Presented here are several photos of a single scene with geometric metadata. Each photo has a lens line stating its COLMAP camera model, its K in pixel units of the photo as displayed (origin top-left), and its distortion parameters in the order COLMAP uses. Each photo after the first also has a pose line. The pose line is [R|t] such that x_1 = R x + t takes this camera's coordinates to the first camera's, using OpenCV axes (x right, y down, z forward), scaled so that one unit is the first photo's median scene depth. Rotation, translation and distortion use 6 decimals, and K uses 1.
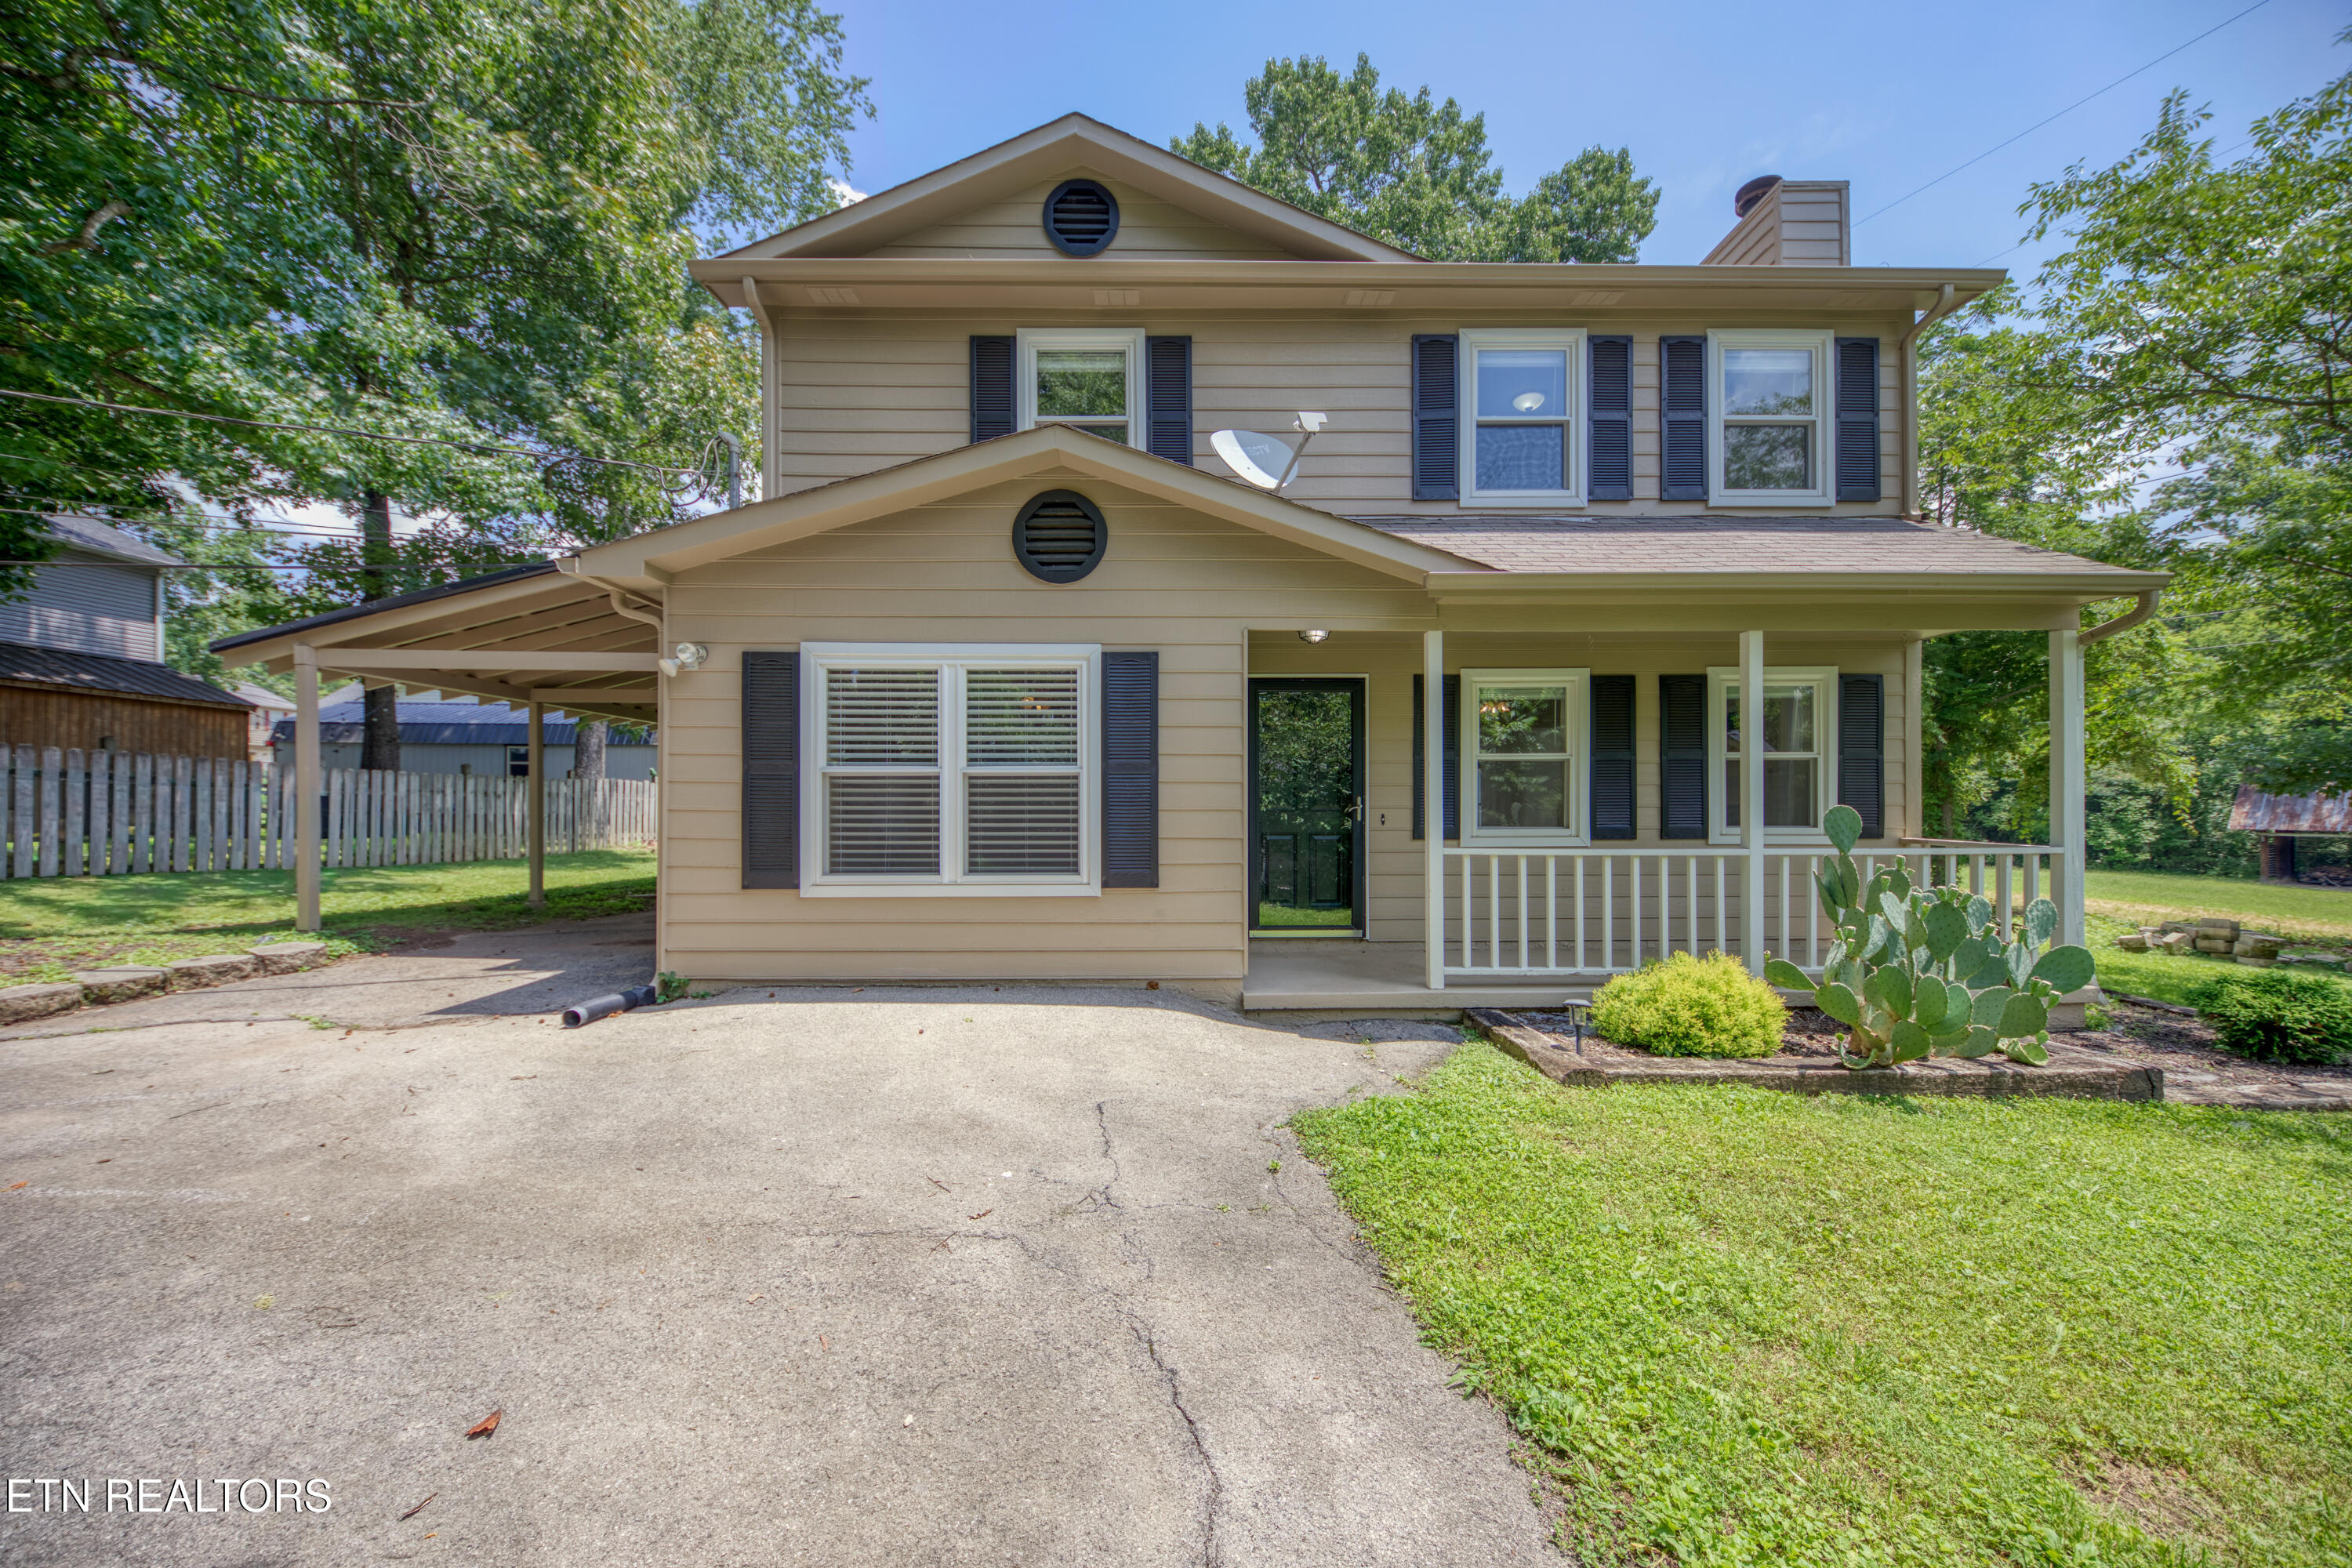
lens RADIAL K [[780.2, 0, 1176.0], [0, 780.2, 784.0], [0, 0, 1]] dist [0.013381, 0.000016]
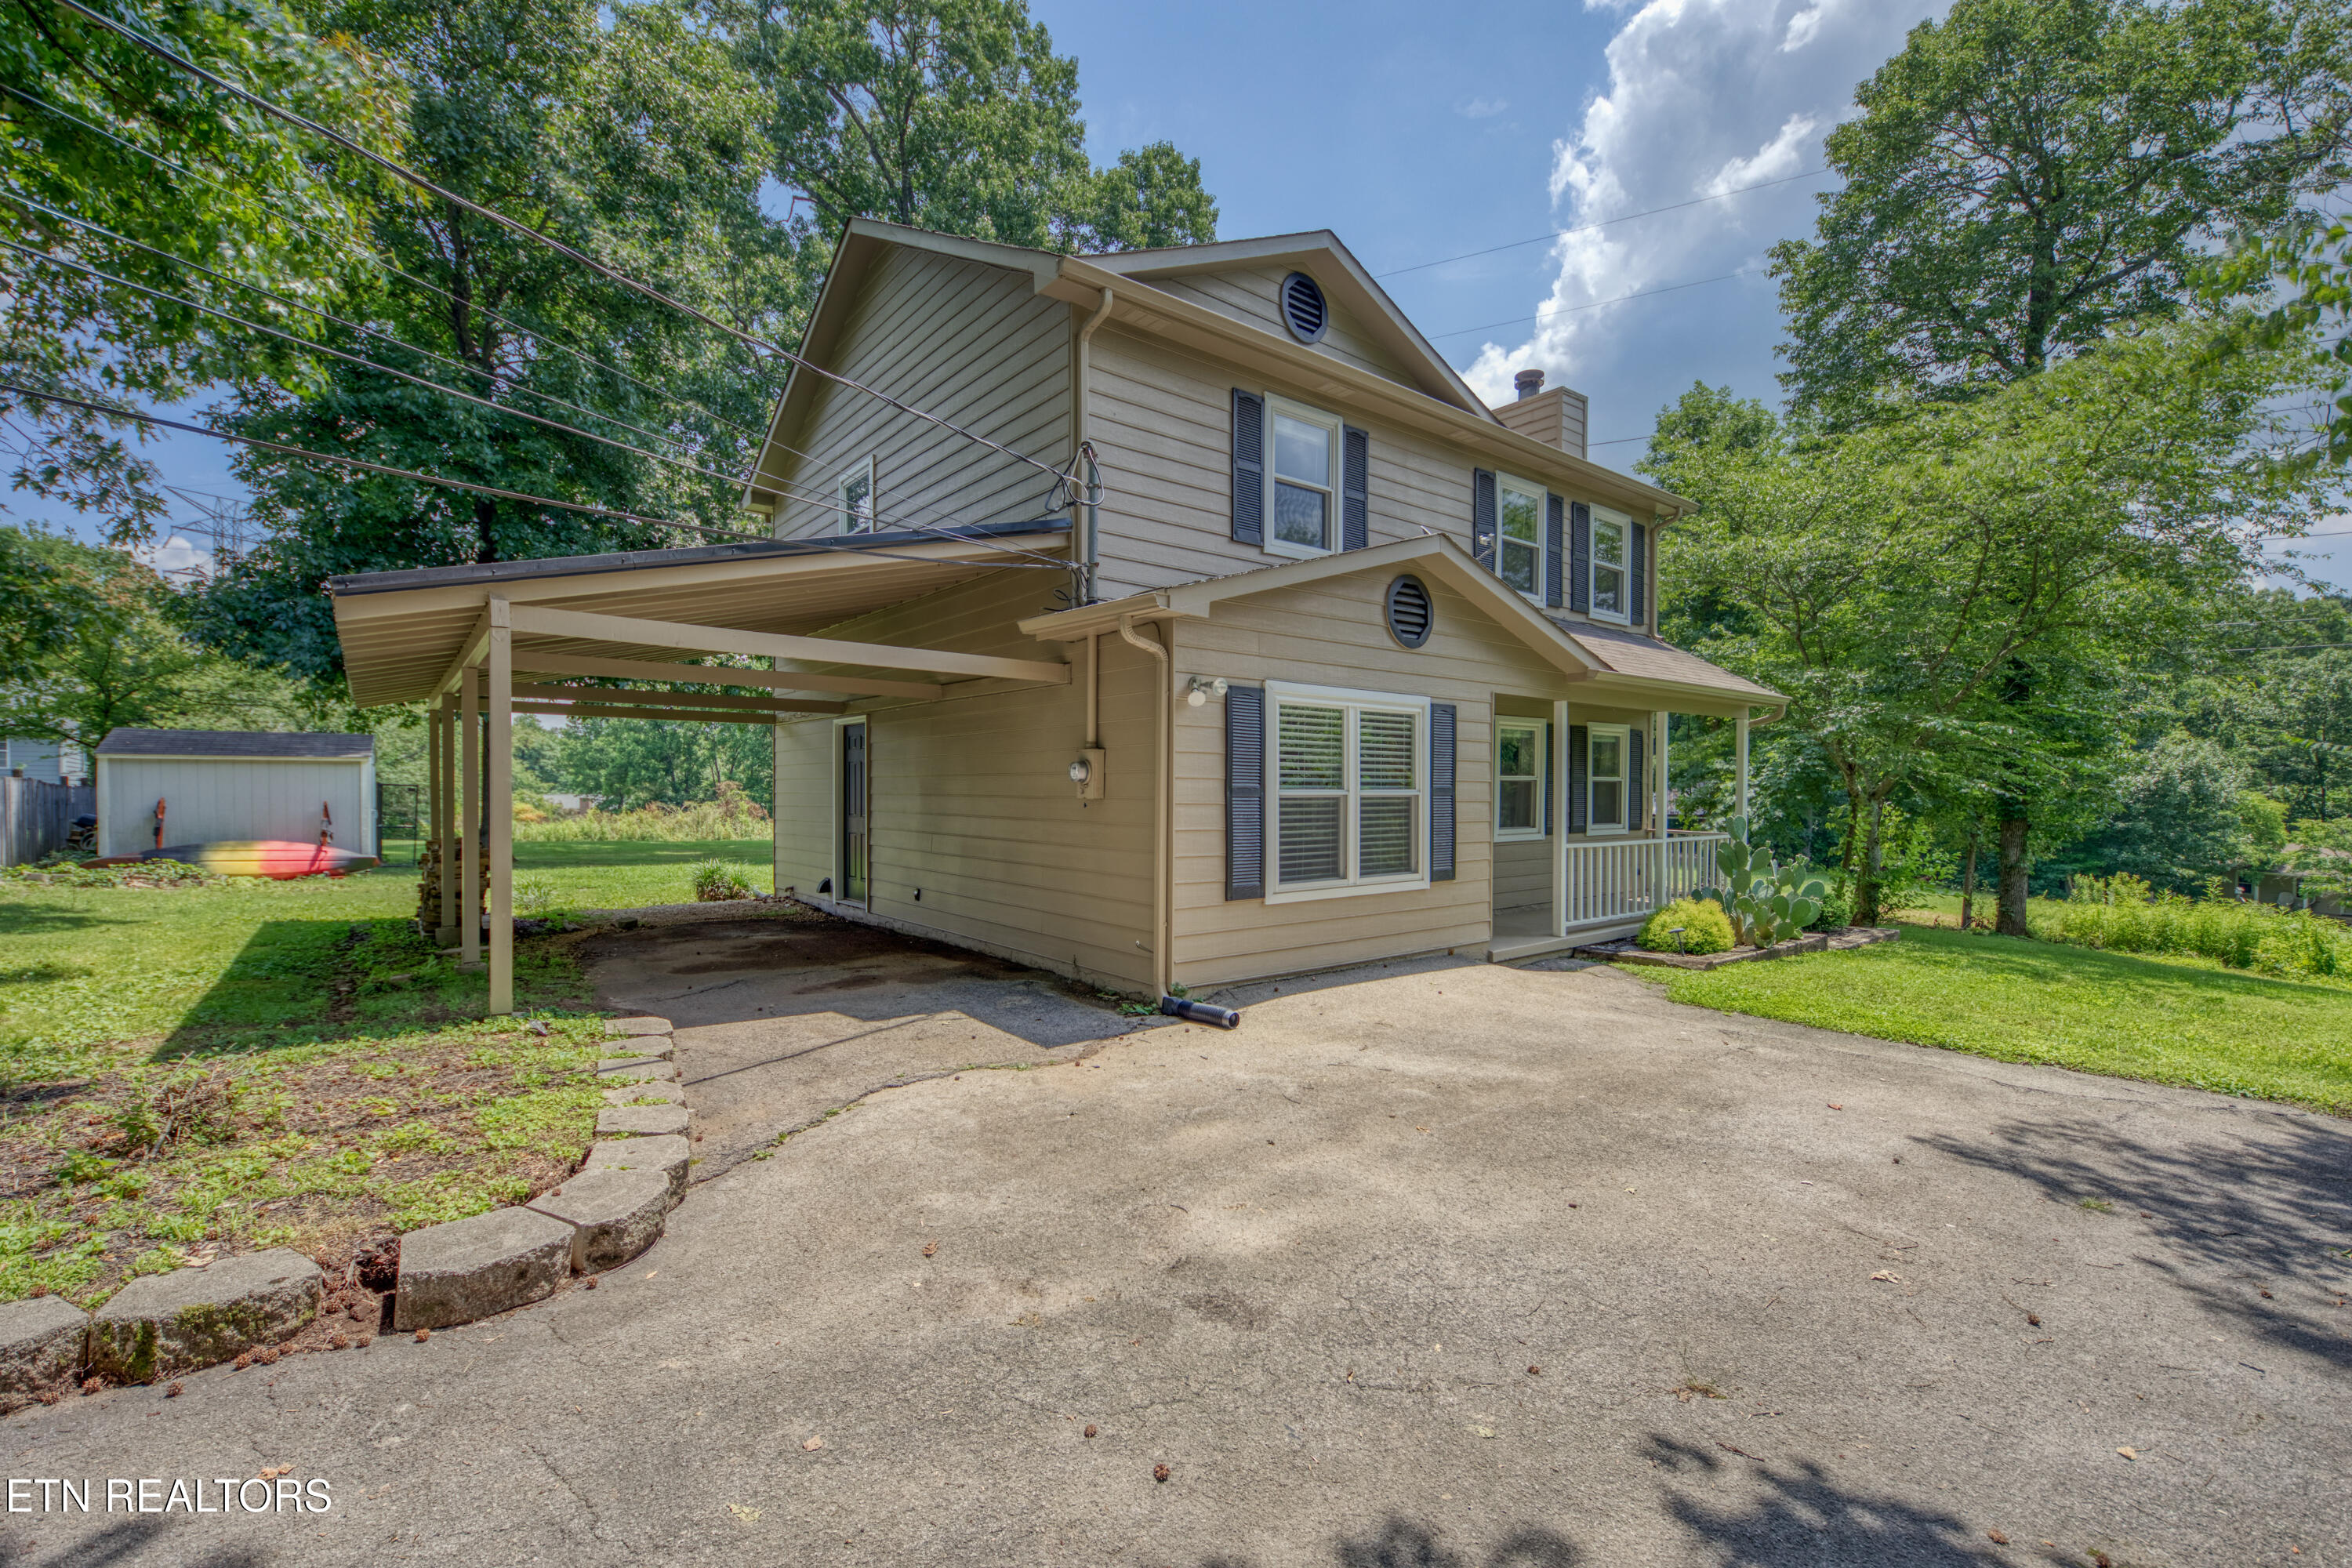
lens RADIAL K [[1019.4, 0, 1165.5], [0, 1019.4, 794.4], [0, 0, 1]] dist [0.008386, -0.000409]
pose [[0.781482, -0.002222, 0.623924, -1.504358], [-0.006609, 0.999908, 0.011840, -0.031470], [-0.623893, -0.013376, 0.781396, -0.061819]]
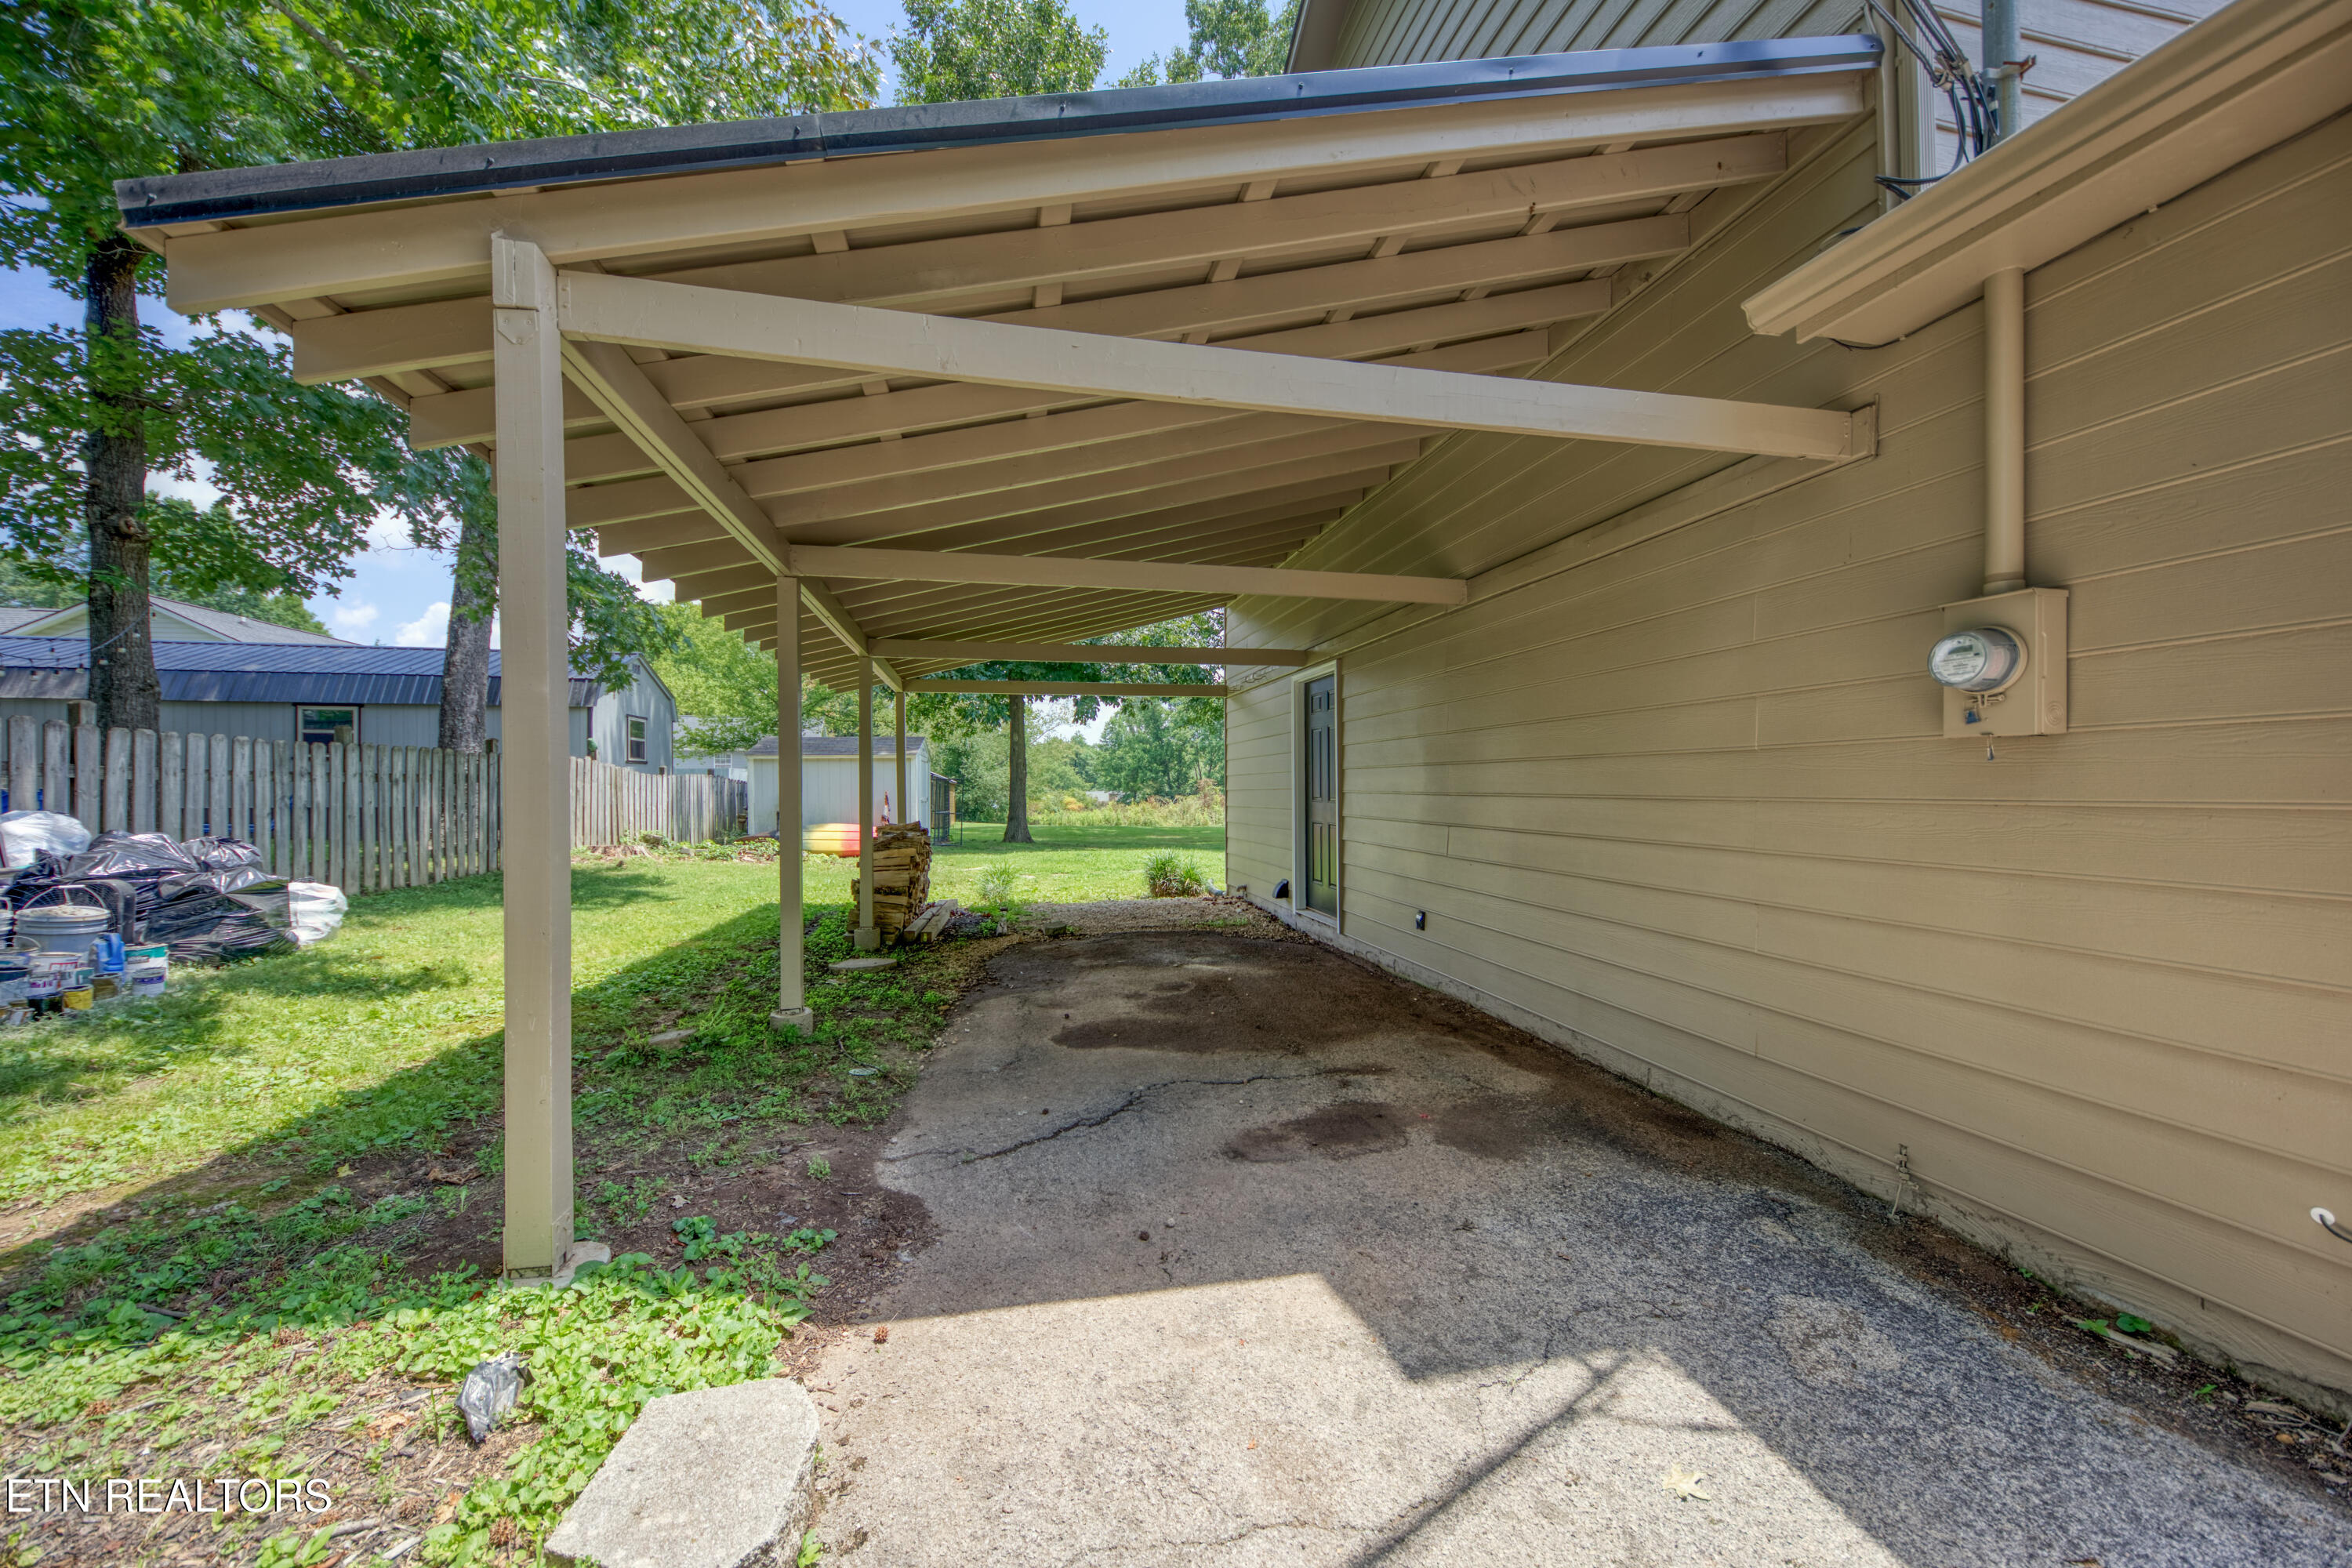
lens RADIAL K [[841.3, 0, 1176.0], [0, 841.3, 784.0], [0, 0, 1]] dist [0.000456, 0.000030]
pose [[0.973977, -0.007104, 0.226535, -1.174468], [0.006149, 0.999969, 0.004921, 0.013582], [-0.226563, -0.003400, 0.973990, 0.846665]]
